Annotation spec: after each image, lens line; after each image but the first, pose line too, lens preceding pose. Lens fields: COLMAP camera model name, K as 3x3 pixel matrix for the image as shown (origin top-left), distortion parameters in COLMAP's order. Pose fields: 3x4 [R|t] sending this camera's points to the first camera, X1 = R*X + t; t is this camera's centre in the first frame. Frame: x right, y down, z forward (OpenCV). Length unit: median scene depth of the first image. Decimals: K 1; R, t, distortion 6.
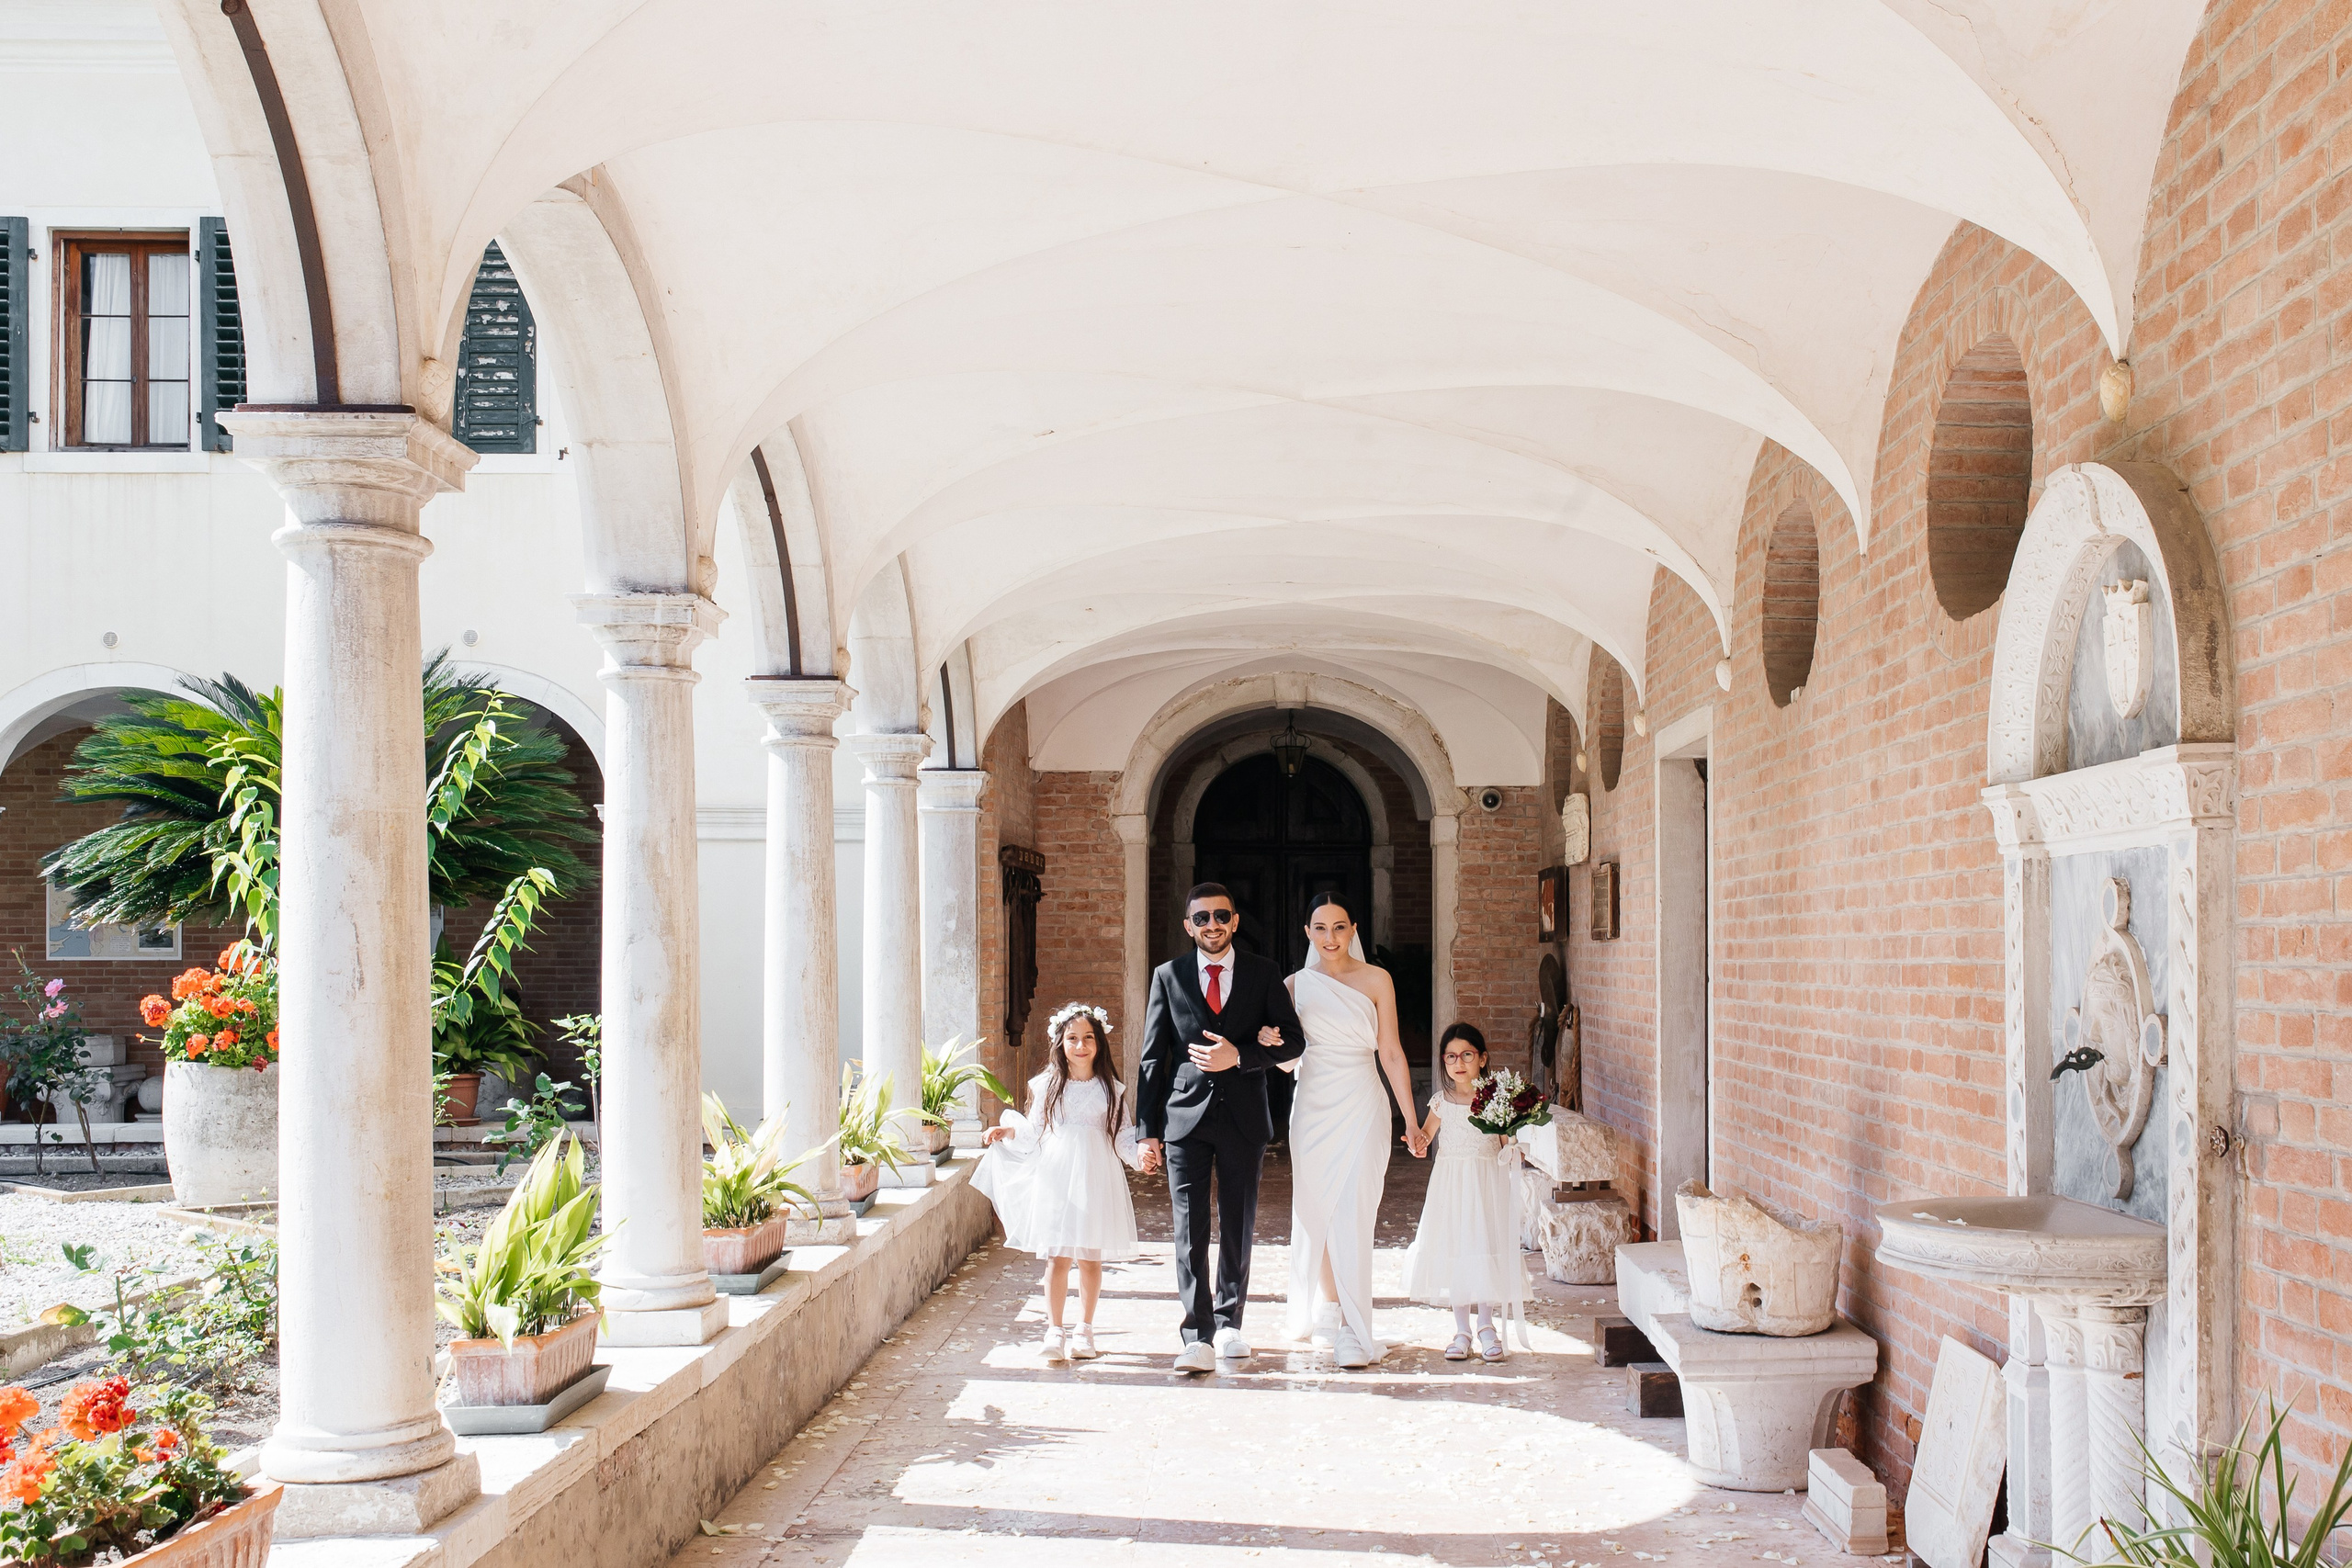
lens RADIAL K [[2499.4, 0, 1176.2], [0, 2499.4, 671.9], [0, 0, 1]] dist [-0.001561, -0.007953]
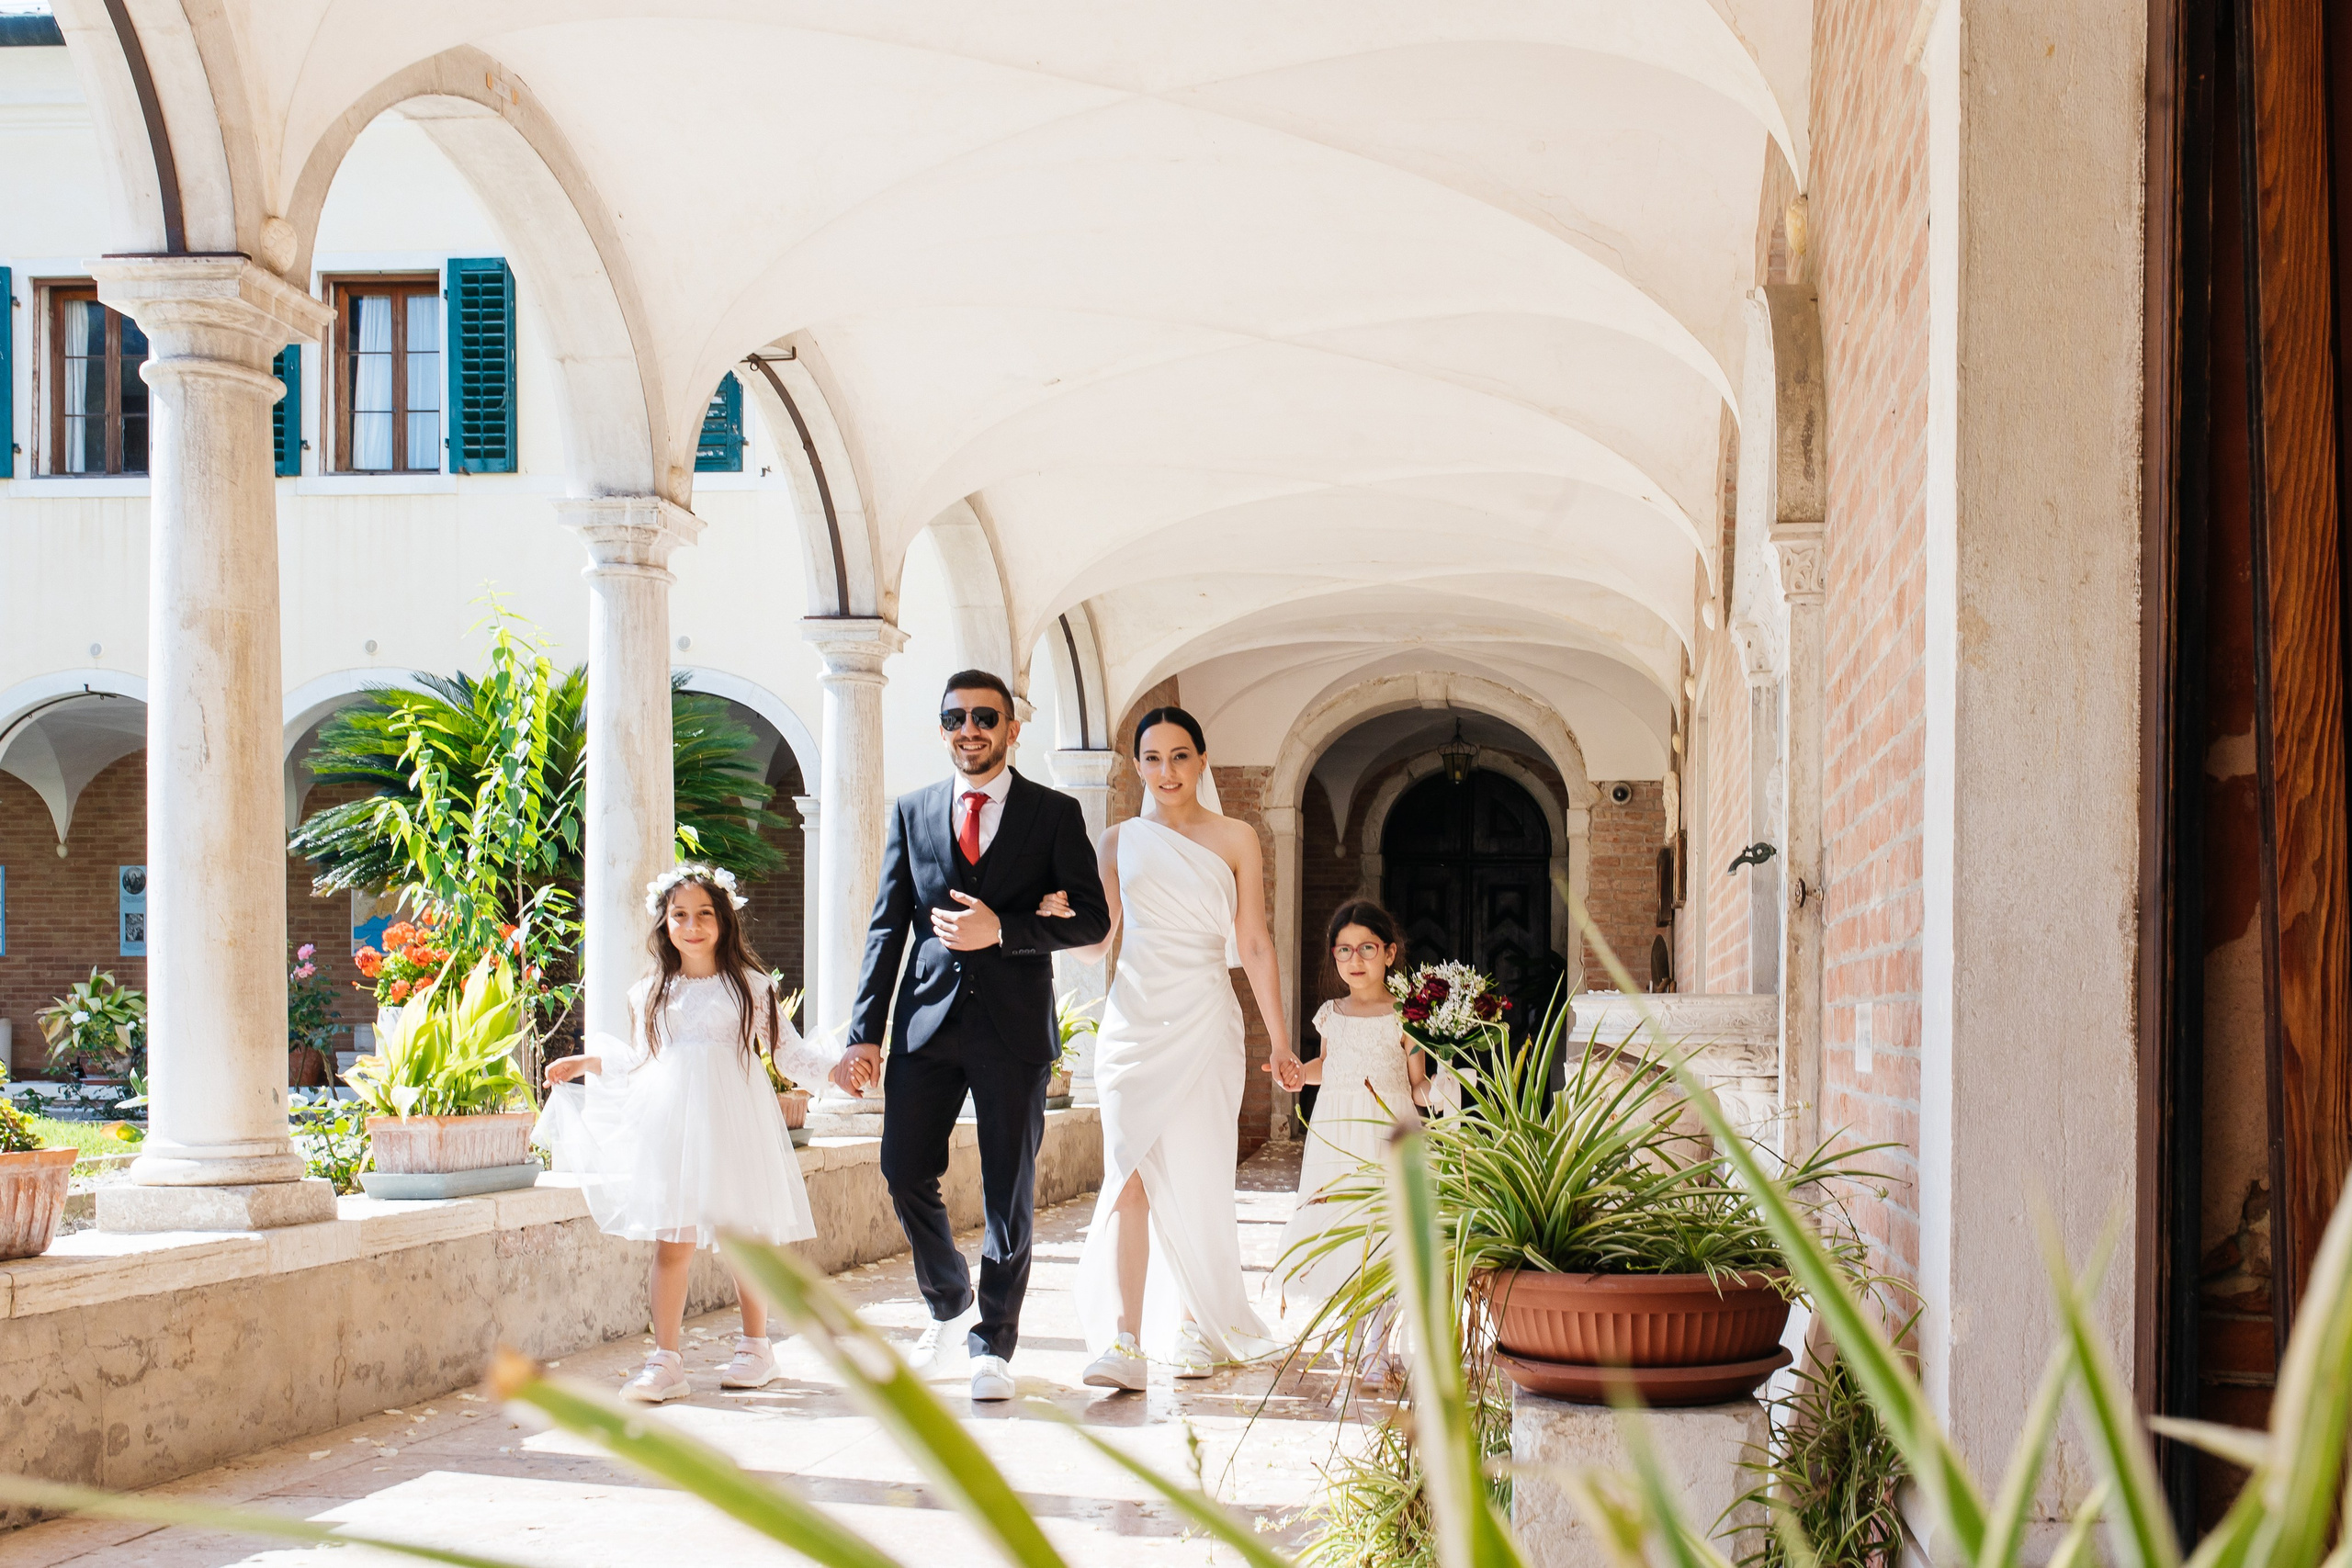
lens RADIAL K [[2397.9, 0, 1176.0], [0, 2397.9, 784.0], [0, 0, 1]] dist [-0.002772, 0.005256]
pose [[0.993675, 0.008799, -0.111948, 0.152708], [-0.006074, 0.999677, 0.024662, 0.067424], [0.112129, -0.023827, 0.993408, -0.030857]]
